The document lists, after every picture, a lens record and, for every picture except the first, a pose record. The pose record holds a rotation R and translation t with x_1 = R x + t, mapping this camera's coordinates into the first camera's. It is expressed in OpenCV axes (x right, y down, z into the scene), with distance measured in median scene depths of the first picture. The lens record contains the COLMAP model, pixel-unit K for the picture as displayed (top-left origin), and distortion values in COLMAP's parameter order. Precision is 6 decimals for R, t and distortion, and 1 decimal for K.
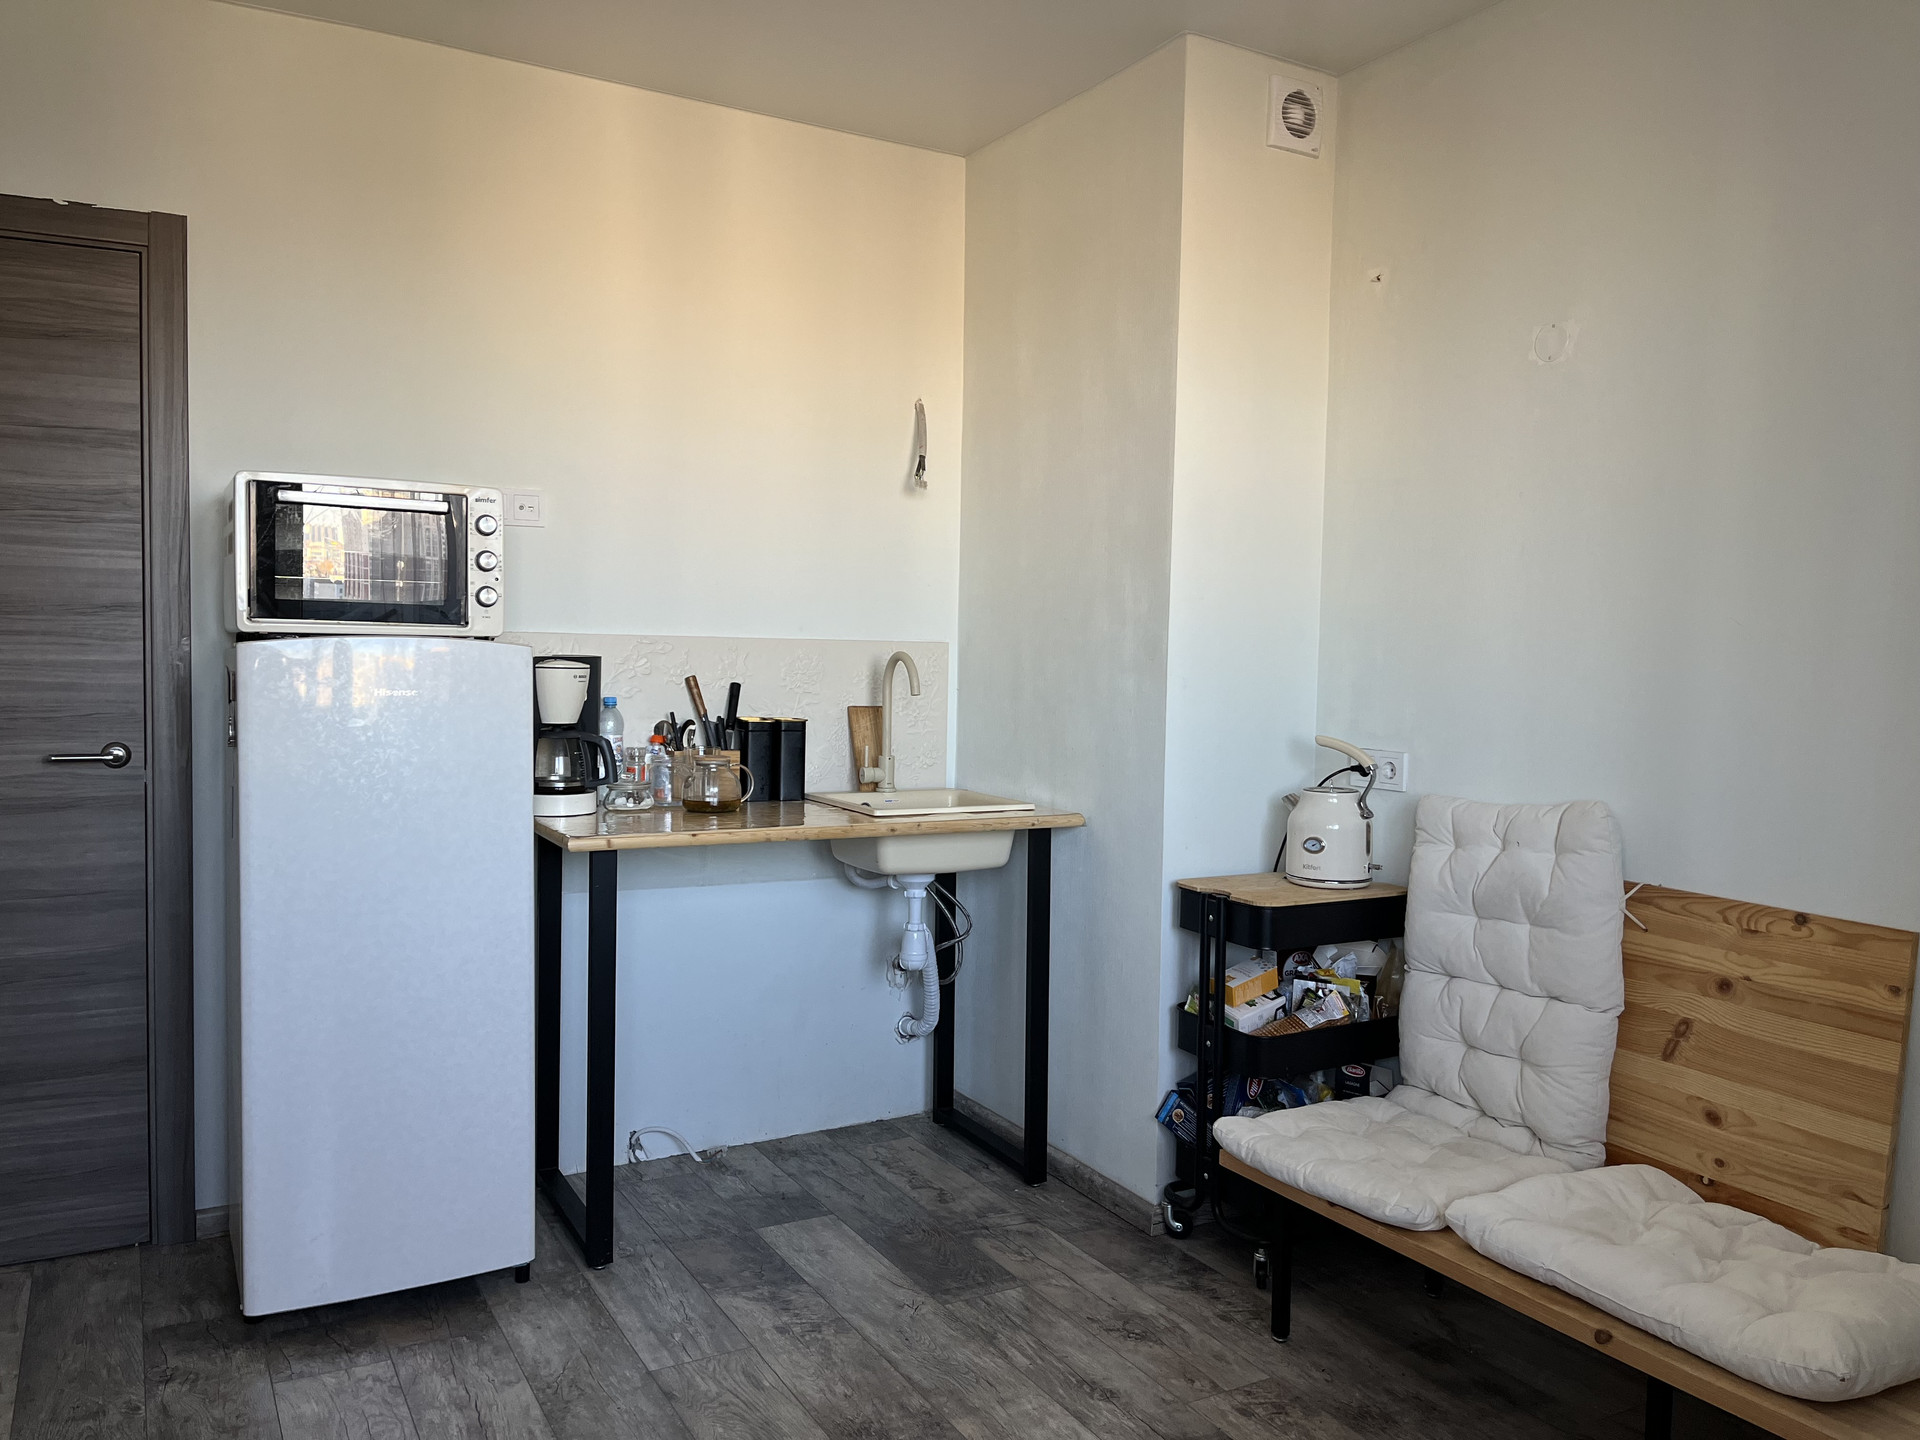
lens RADIAL K [[1450.7, 0, 960.3], [0, 1450.7, 717.2], [0, 0, 1]] dist [-0.008201, -0.004107]
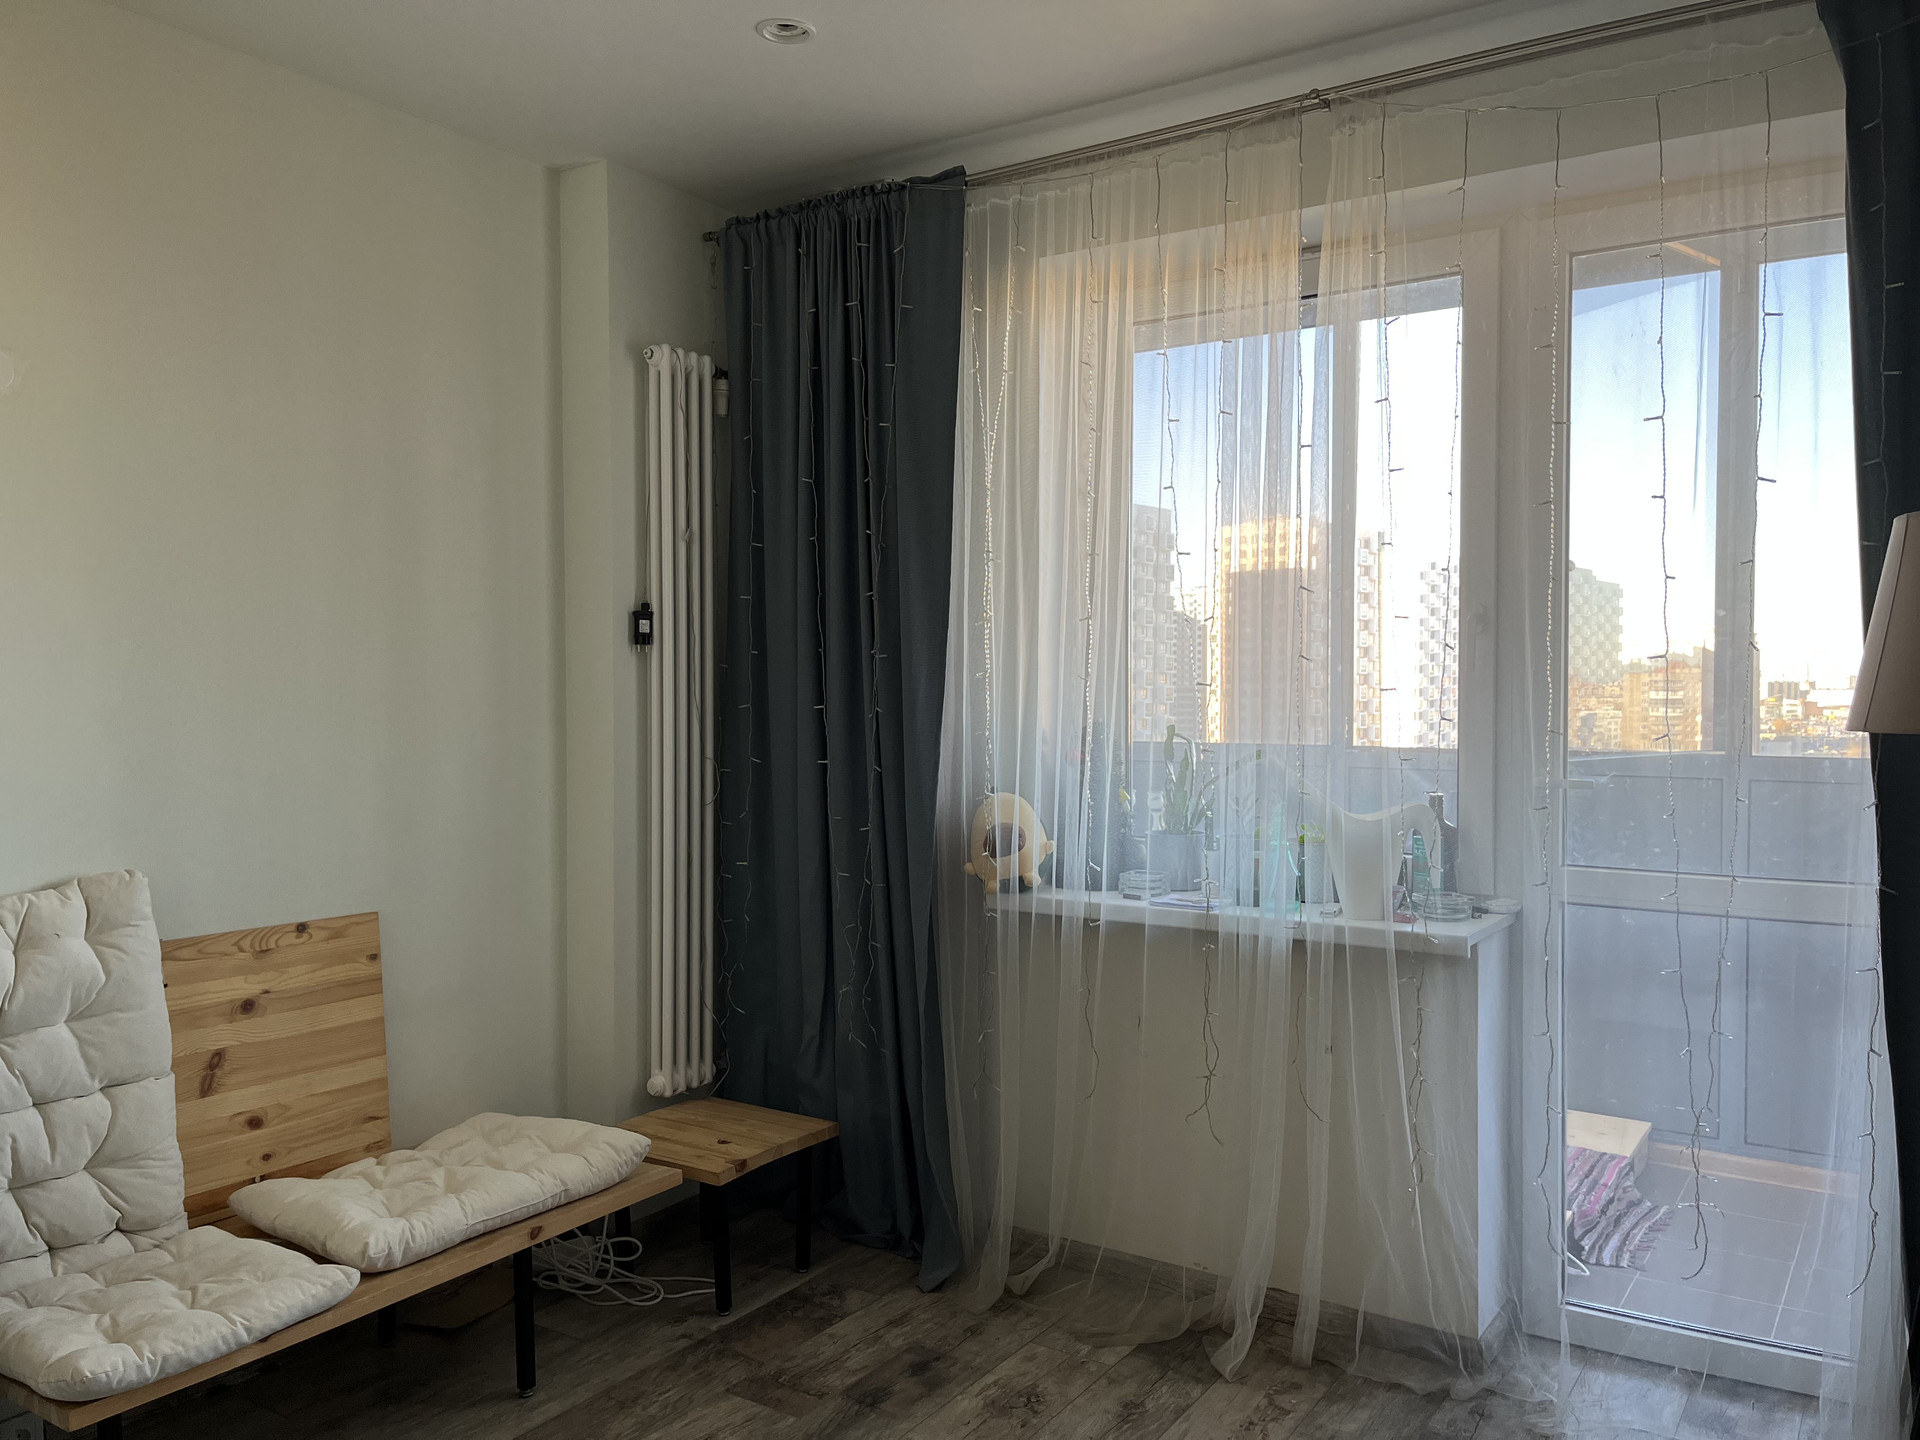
lens RADIAL K [[1450.7, 0, 959.4], [0, 1450.7, 721.0], [0, 0, 1]] dist [-0.008201, -0.004107]
pose [[-0.472052, -0.037699, 0.880764, -0.741386], [0.036406, 0.997399, 0.062203, -0.090066], [-0.880819, 0.061428, -0.469452, 1.041628]]
